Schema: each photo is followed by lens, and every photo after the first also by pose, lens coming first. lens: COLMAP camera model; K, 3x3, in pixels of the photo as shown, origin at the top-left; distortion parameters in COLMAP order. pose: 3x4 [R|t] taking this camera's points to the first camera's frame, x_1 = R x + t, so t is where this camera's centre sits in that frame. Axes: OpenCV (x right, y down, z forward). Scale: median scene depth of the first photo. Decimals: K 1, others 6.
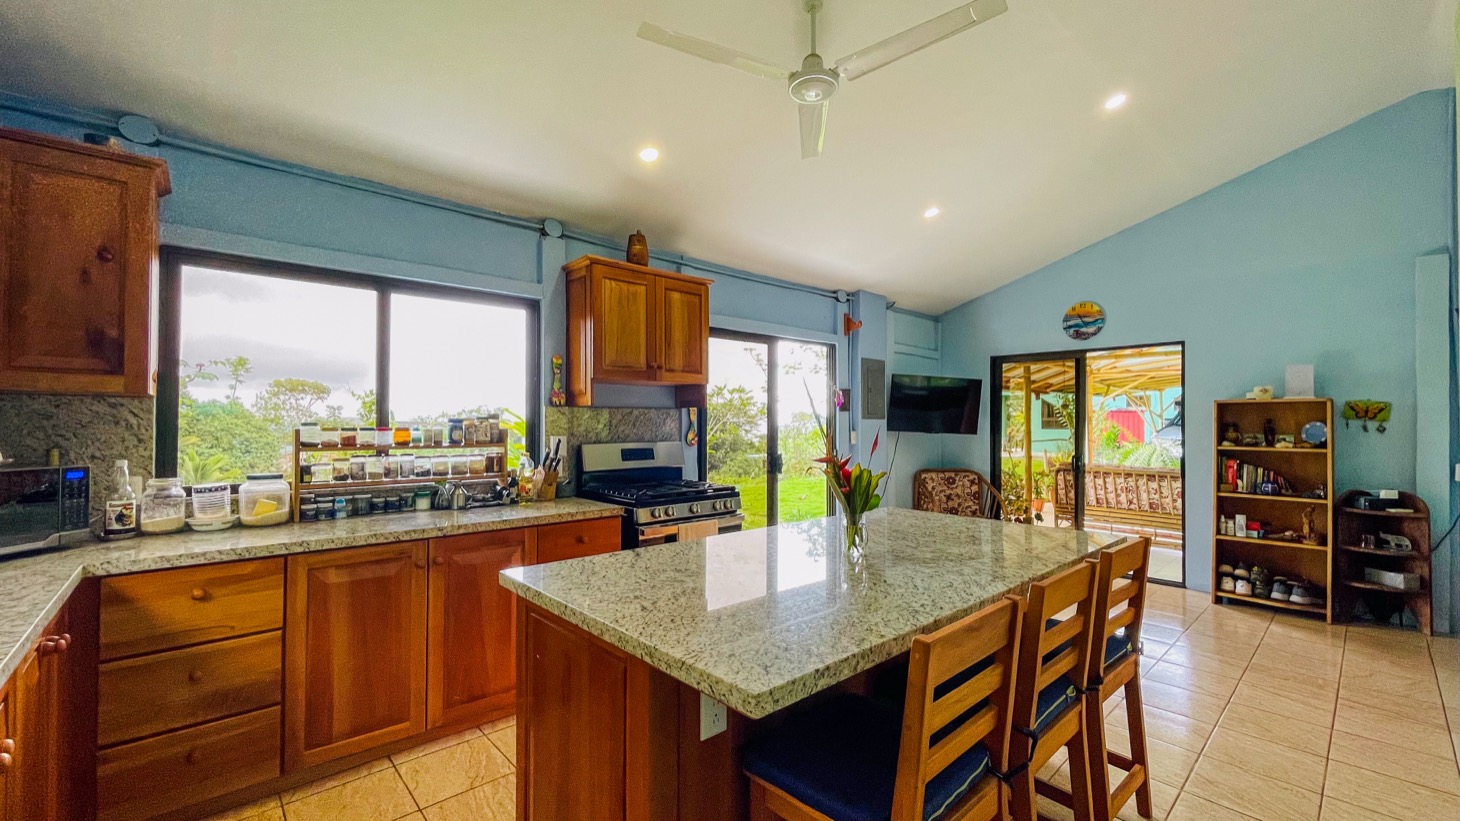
lens RADIAL K [[587.0, 0, 725.2], [0, 587.0, 415.8], [0, 0, 1]] dist [-0.001760, 0.000016]
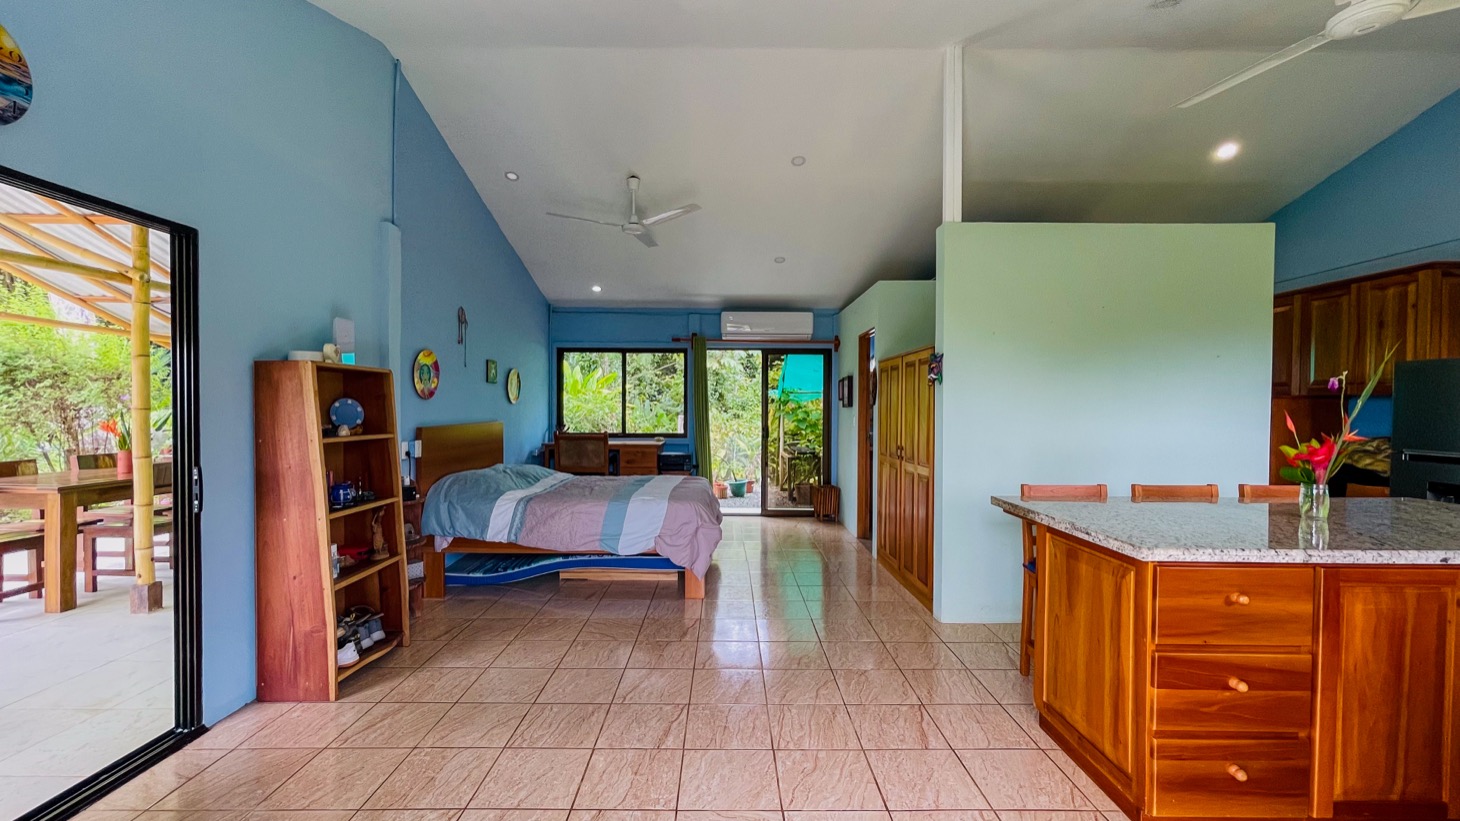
lens RADIAL K [[587.0, 0, 726.3], [0, 587.0, 412.6], [0, 0, 1]] dist [-0.001760, 0.000016]
pose [[-0.752649, -0.009148, 0.658358, 0.176084], [-0.014009, 0.999900, -0.002122, 0.026973], [-0.658273, -0.010820, -0.752702, 1.458716]]
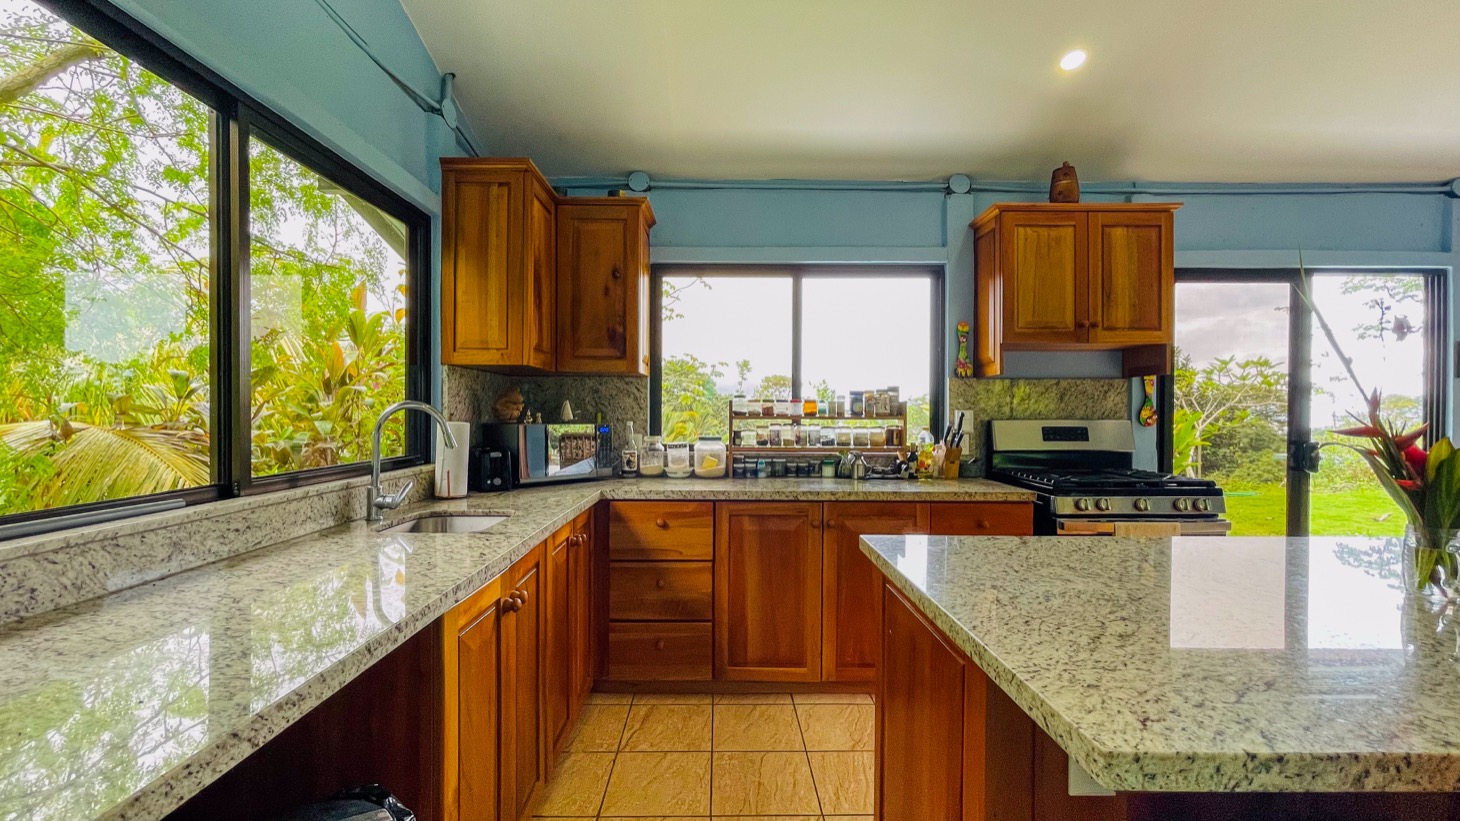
lens RADIAL K [[587.0, 0, 727.5], [0, 587.0, 414.7], [0, 0, 1]] dist [-0.001760, 0.000016]
pose [[0.750415, 0.005944, -0.660941, 0.043619], [0.005517, 0.999868, 0.015256, 0.024687], [0.660944, -0.015095, 0.750283, 0.065964]]
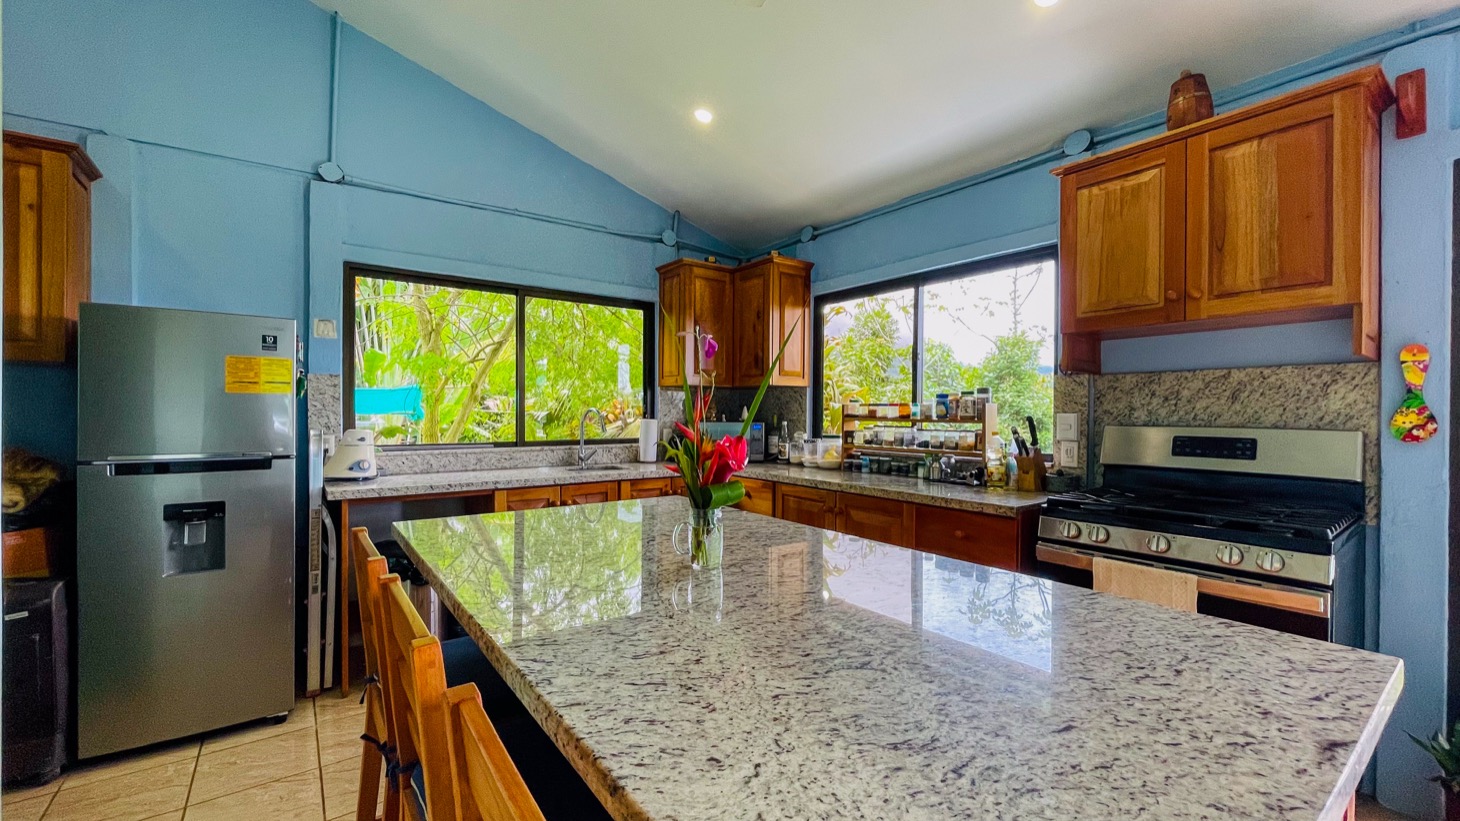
lens RADIAL K [[587.0, 0, 709.0], [0, 587.0, 407.6], [0, 0, 1]] dist [-0.001760, 0.000016]
pose [[-0.107784, -0.008750, -0.994136, 0.513661], [0.007850, 0.999923, -0.009652, 0.029496], [0.994143, -0.008844, -0.107707, 0.598142]]
